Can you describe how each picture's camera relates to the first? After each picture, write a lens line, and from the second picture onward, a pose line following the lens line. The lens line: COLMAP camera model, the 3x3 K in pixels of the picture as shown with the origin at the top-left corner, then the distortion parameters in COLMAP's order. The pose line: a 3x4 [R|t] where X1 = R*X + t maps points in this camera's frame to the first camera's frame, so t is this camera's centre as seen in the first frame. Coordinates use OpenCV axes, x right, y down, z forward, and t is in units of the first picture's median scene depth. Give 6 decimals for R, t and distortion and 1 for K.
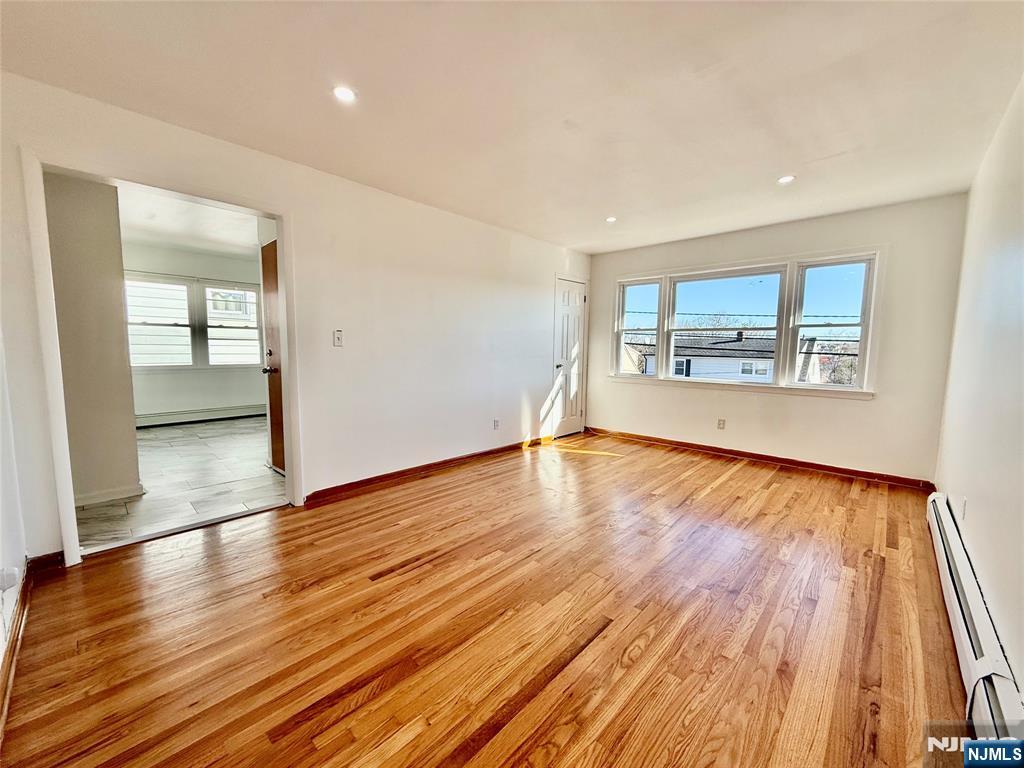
lens RADIAL K [[406.8, 0, 506.3], [0, 406.8, 384.7], [0, 0, 1]] dist [0.001050, -0.000320]
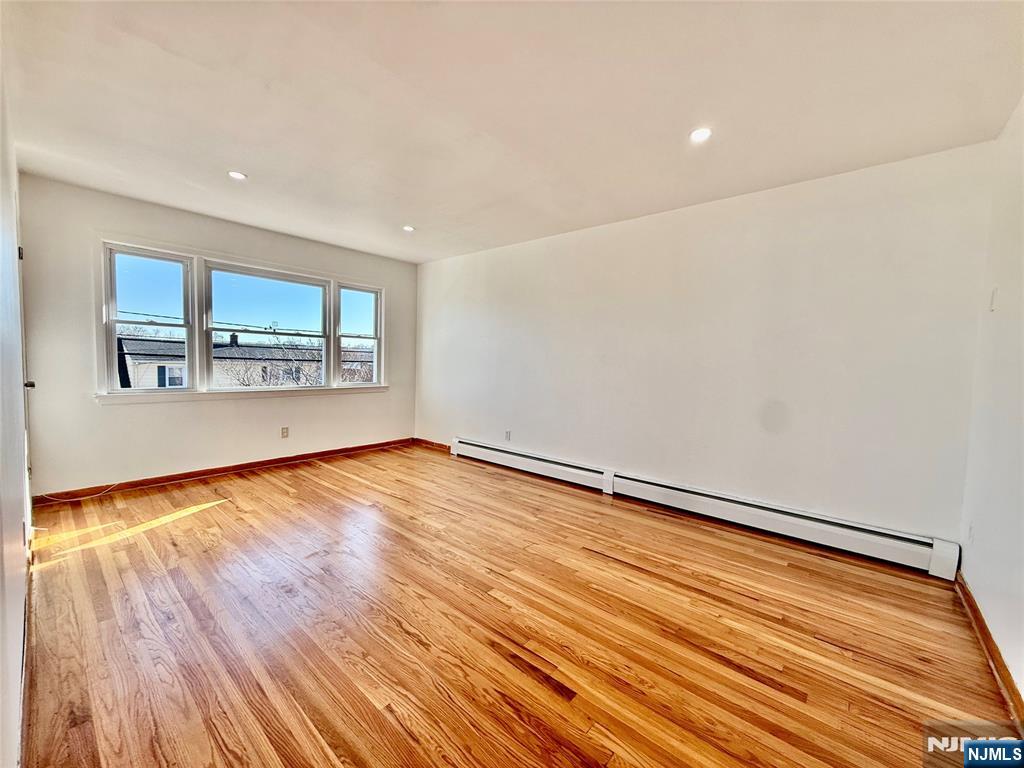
lens RADIAL K [[406.8, 0, 512.6], [0, 406.8, 384.9], [0, 0, 1]] dist [0.001050, -0.000320]
pose [[-0.051533, -0.071750, 0.996090, -0.728488], [0.065535, 0.995023, 0.075064, -0.083954], [-0.996519, 0.069147, -0.046574, 0.813050]]
